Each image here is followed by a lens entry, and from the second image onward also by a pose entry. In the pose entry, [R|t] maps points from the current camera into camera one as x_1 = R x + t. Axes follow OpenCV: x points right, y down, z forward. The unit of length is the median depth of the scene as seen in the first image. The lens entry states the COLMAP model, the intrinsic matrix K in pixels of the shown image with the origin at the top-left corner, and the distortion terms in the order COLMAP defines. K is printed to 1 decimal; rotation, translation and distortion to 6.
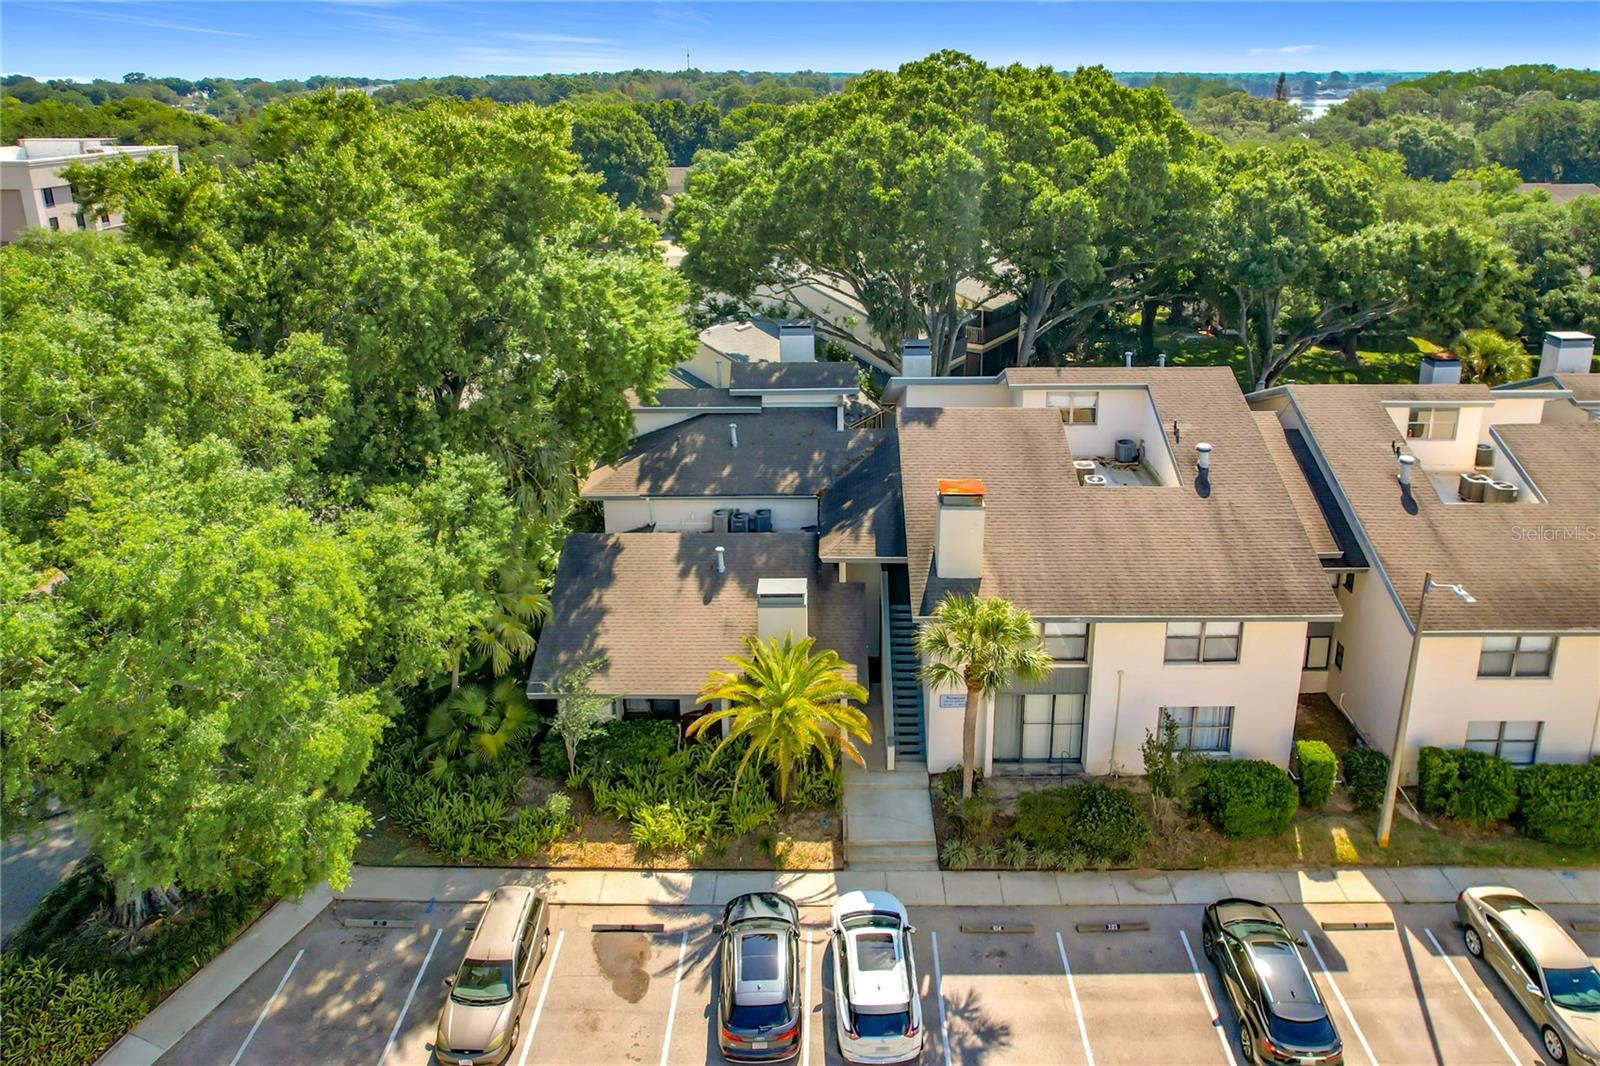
lens RADIAL K [[1076.2, 0, 832.4], [0, 1076.2, 358.1], [0, 0, 1]] dist [-0.055190, 0.041382]
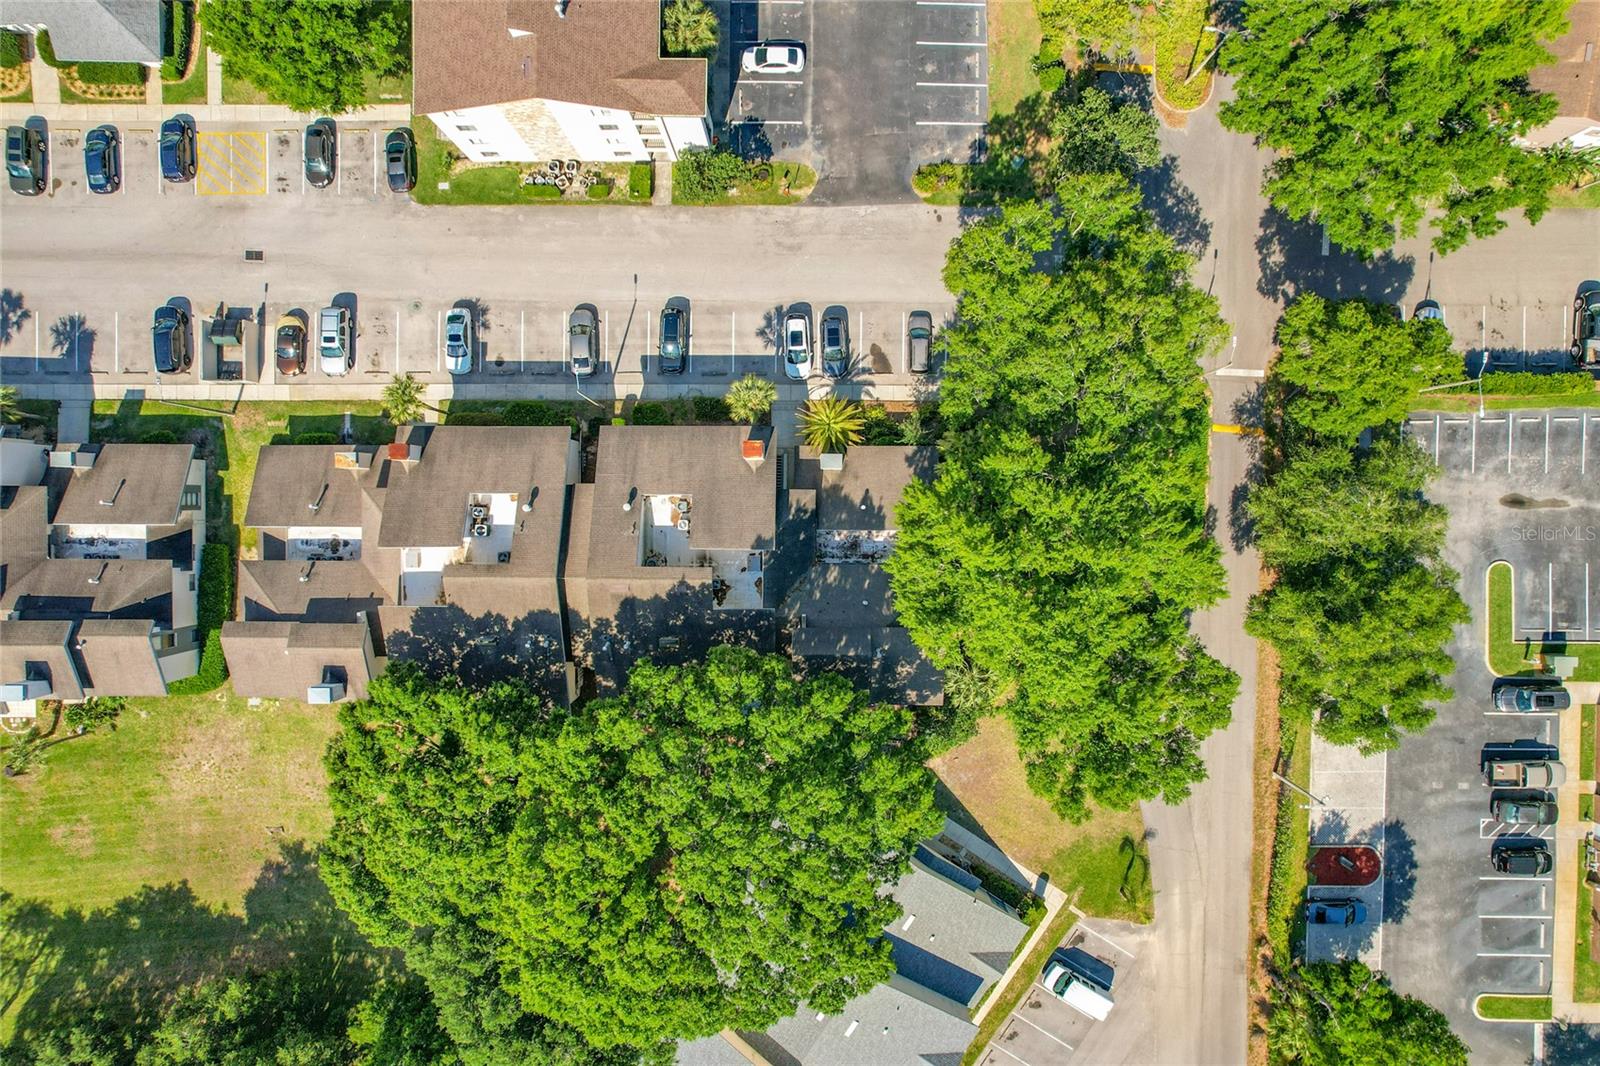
lens RADIAL K [[1036.4, 0, 812.1], [0, 1036.4, 536.0], [0, 0, 1]] dist [-0.071966, 0.064471]
pose [[-0.999992, -0.003410, 0.002012, -0.010316], [0.002880, -0.277789, 0.960638, -2.033228], [-0.002717, 0.960636, 0.277797, 0.564321]]
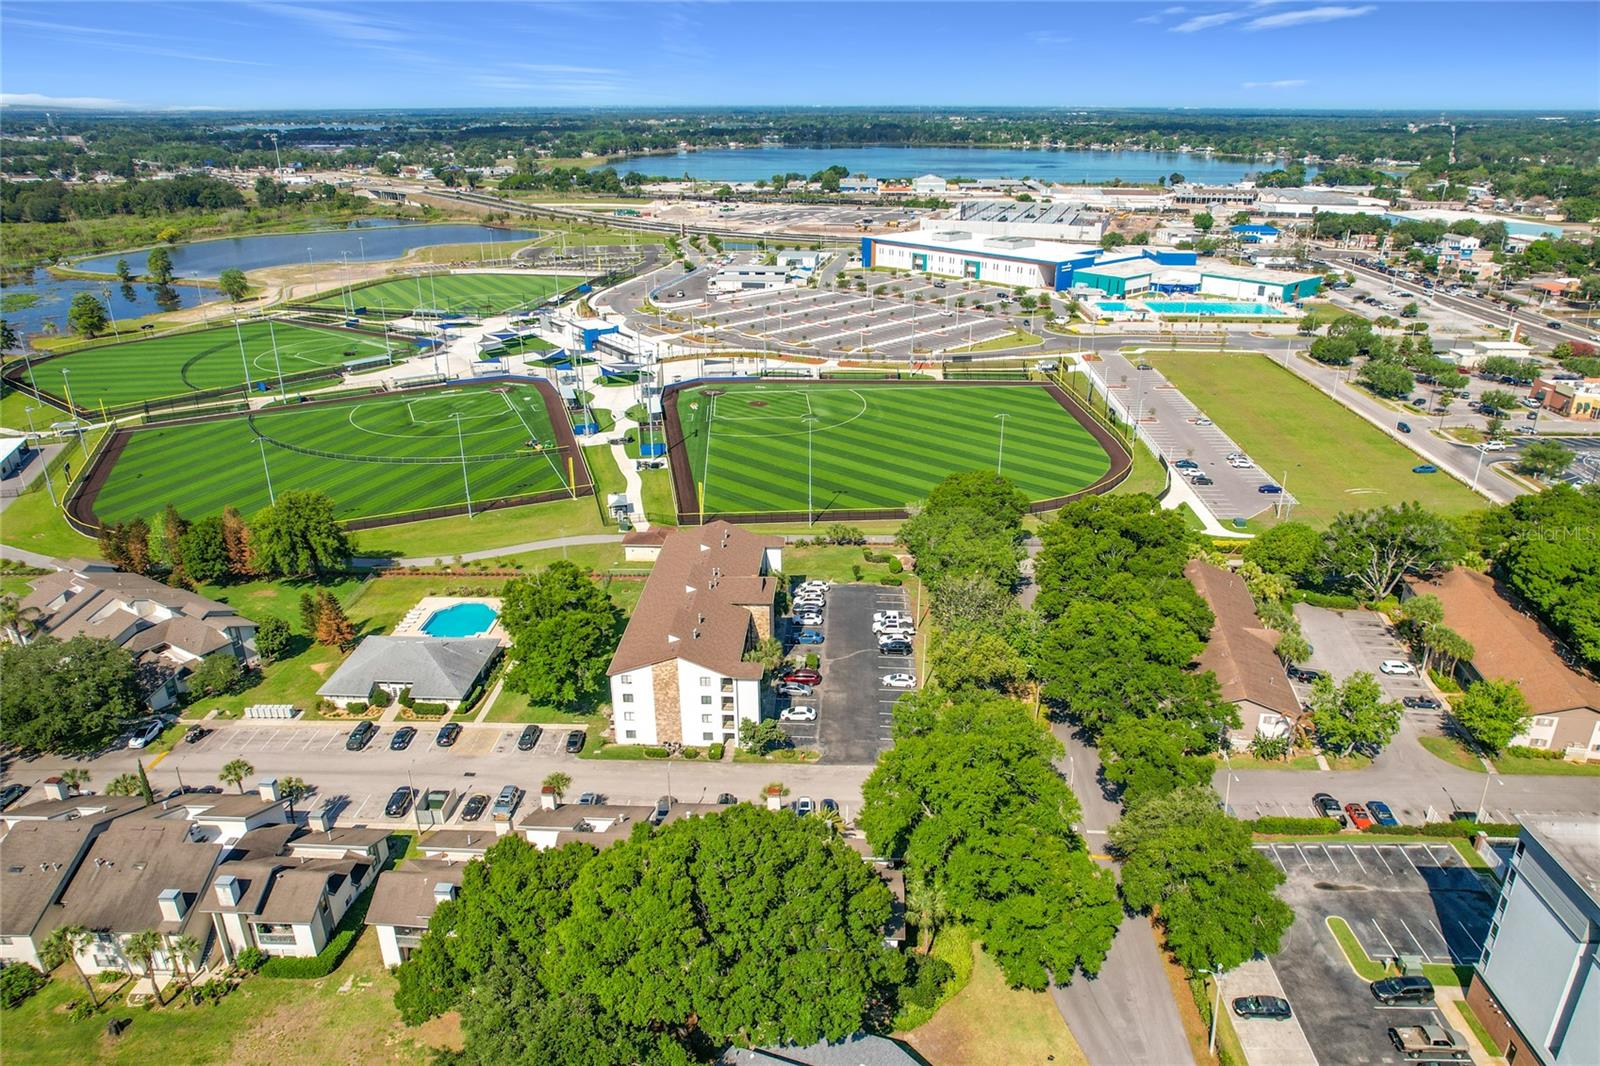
lens RADIAL K [[1064.9, 0, 806.5], [0, 1064.9, 518.0], [0, 0, 1]] dist [-0.079166, 0.080630]
pose [[-0.998862, -0.010493, 0.046515, -0.143247], [0.019069, 0.806193, 0.591345, -2.695379], [-0.043705, 0.591559, -0.805076, 3.289608]]
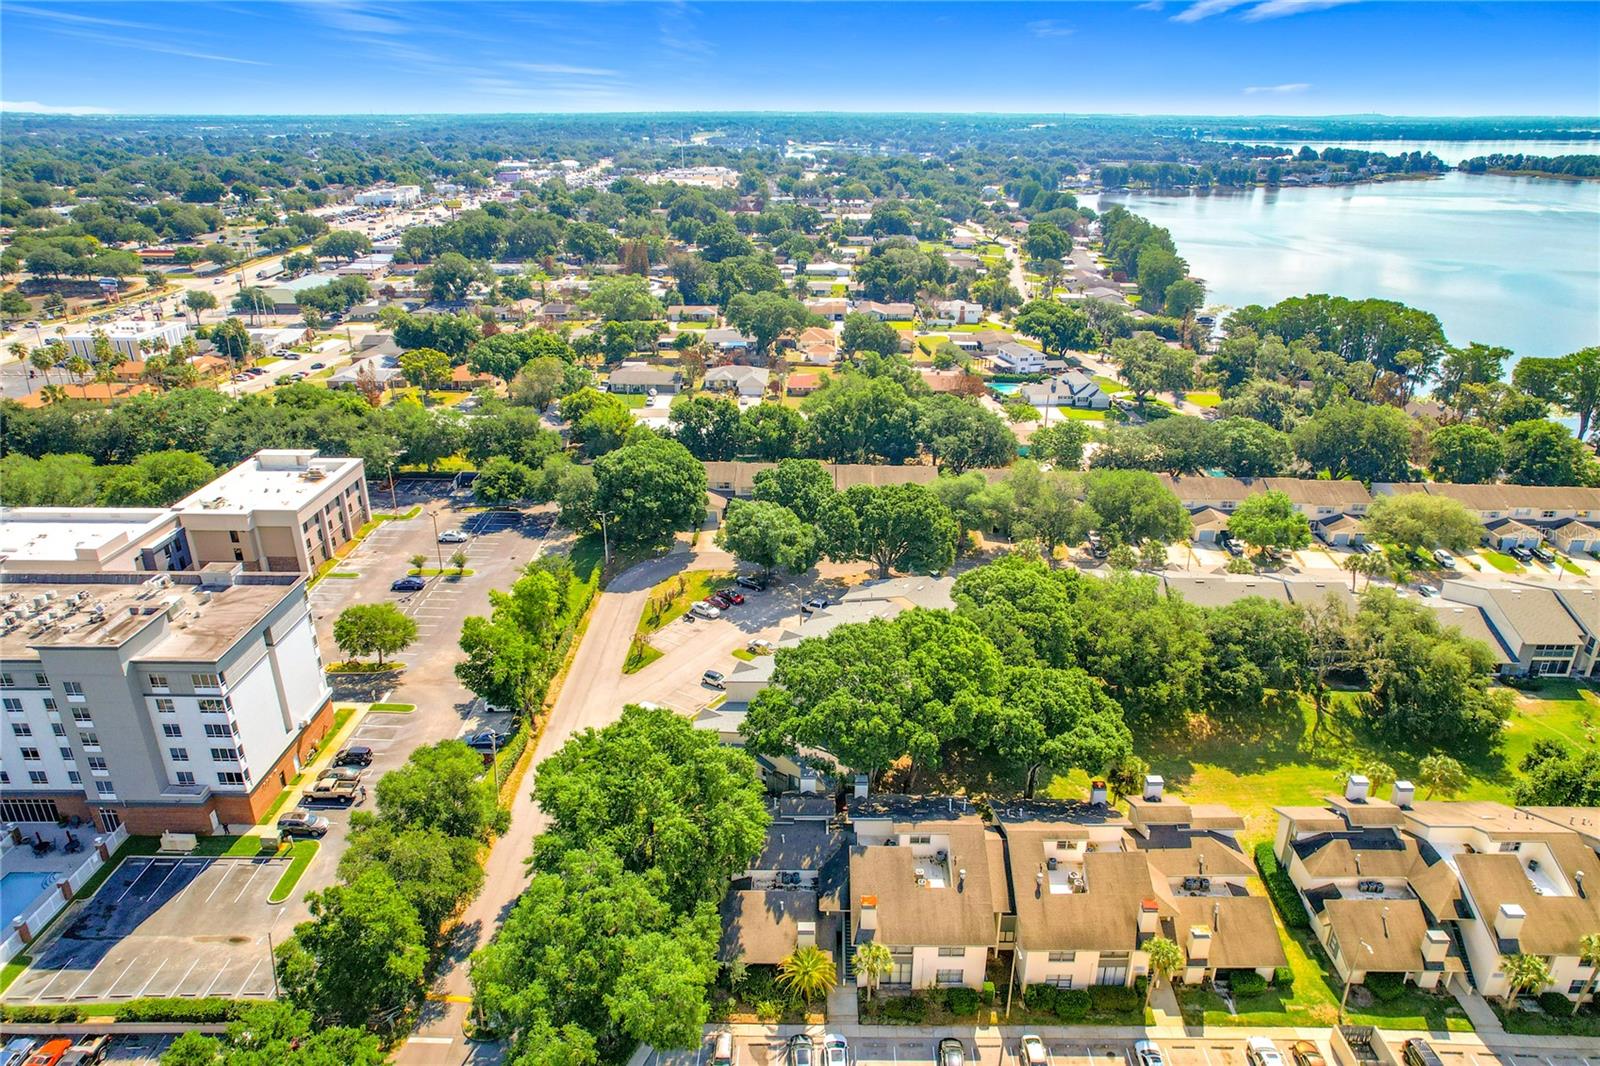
lens RADIAL K [[1036.4, 0, 812.1], [0, 1036.4, 536.0], [0, 0, 1]] dist [-0.071966, 0.064471]
pose [[0.999964, 0.008021, -0.002587, -0.034298], [-0.007590, 0.990503, 0.137283, -1.232859], [0.003664, -0.137258, 0.990529, -1.613960]]
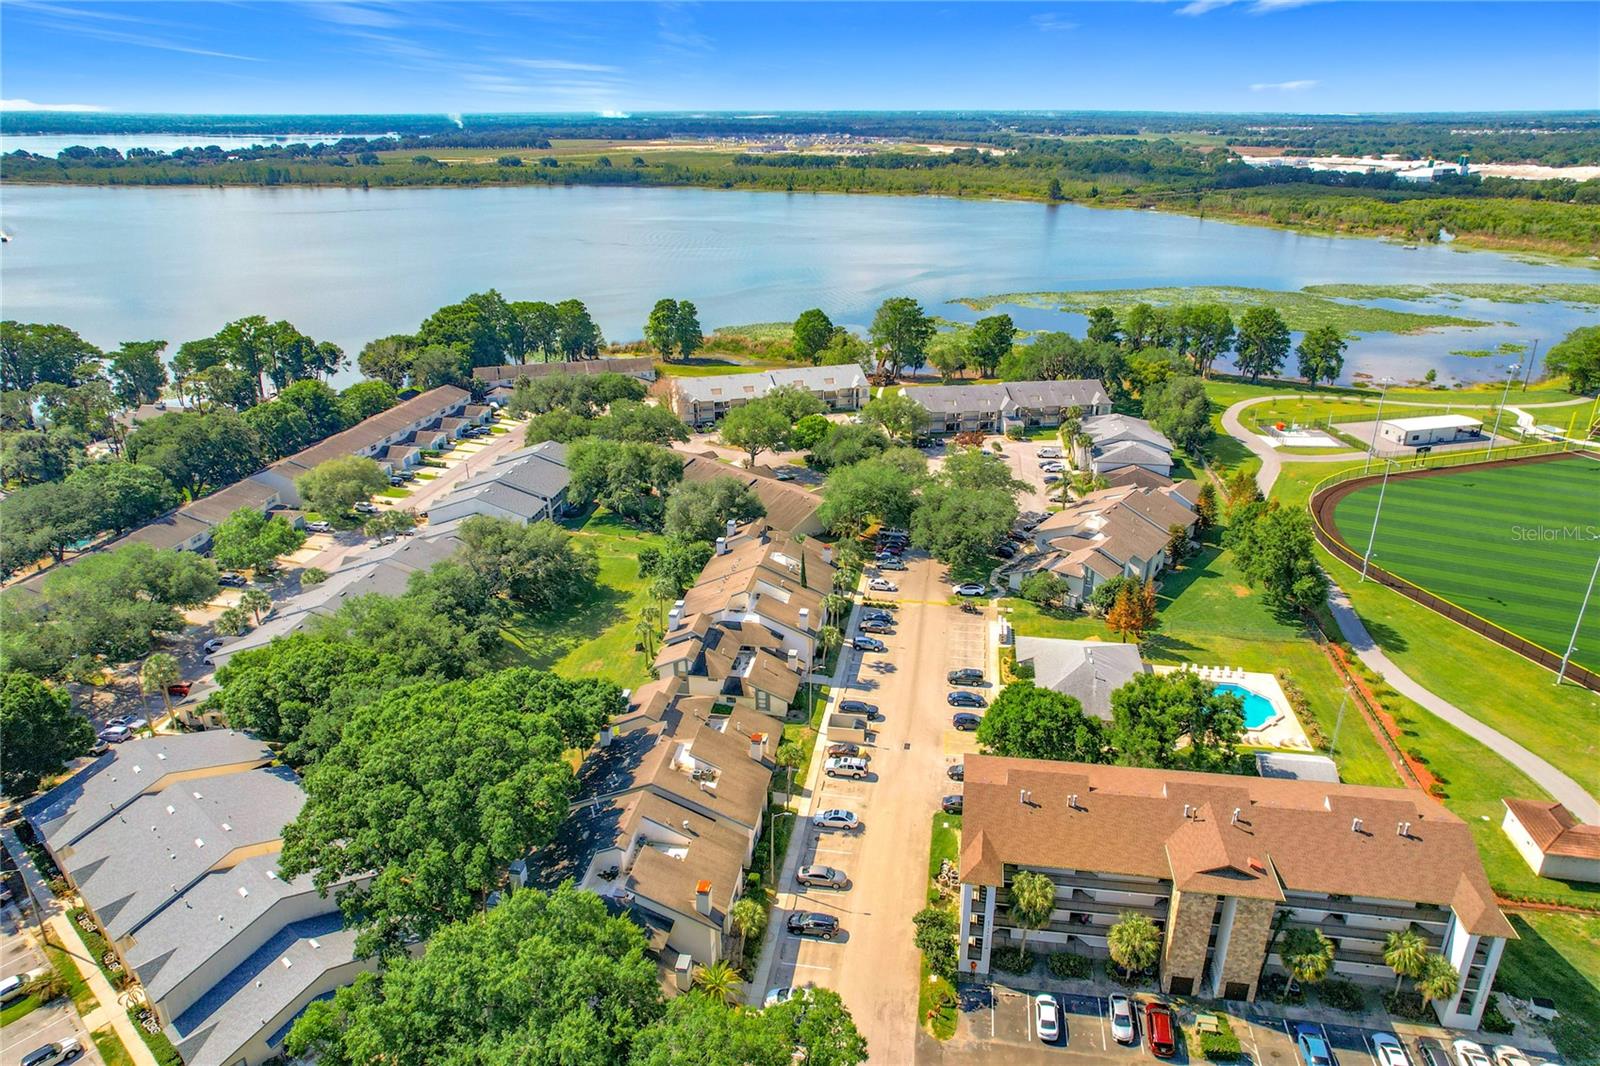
lens RADIAL K [[1032.0, 0, 812.6], [0, 1032.0, 535.0], [0, 0, 1]] dist [-0.059657, 0.064681]
pose [[0.146153, -0.377962, 0.914212, -2.070270], [0.252533, 0.907772, 0.334928, -1.646593], [-0.956486, 0.181918, 0.228122, -0.119917]]
